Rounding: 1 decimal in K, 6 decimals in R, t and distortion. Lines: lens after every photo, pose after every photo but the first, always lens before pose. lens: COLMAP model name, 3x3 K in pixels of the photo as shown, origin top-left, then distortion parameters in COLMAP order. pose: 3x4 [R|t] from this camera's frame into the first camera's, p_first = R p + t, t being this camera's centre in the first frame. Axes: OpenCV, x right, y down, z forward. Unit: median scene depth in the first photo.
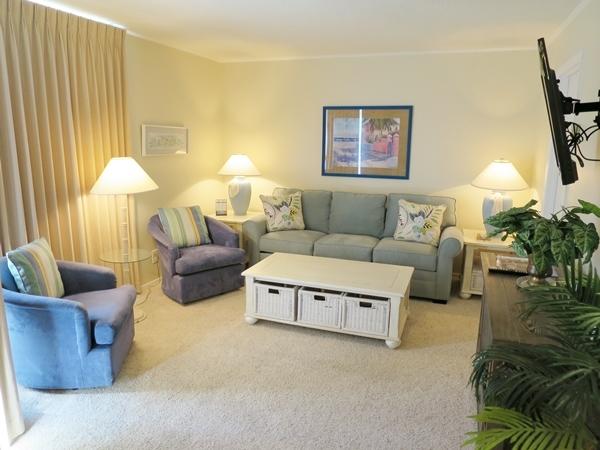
lens RADIAL K [[428.2, 0, 300.3], [0, 428.2, 225.1], [0, 0, 1]] dist [-0.023788, -0.001843]
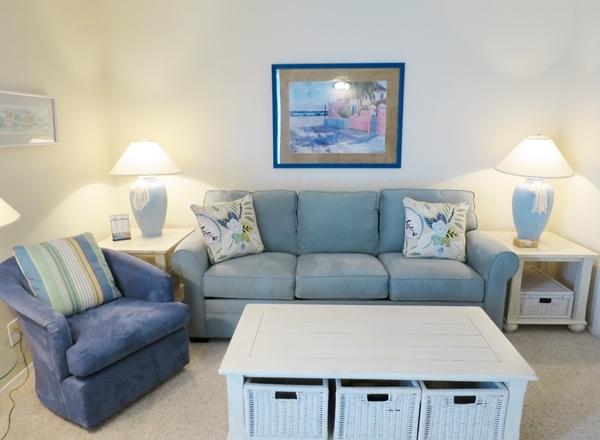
lens RADIAL K [[428.2, 0, 277.7], [0, 428.2, 224.2], [0, 0, 1]] dist [-0.023788, -0.001843]
pose [[0.957885, -0.086082, 0.273944, -0.155722], [0.078130, 0.996147, 0.039827, -0.061044], [-0.276317, -0.016747, 0.960921, 0.392610]]
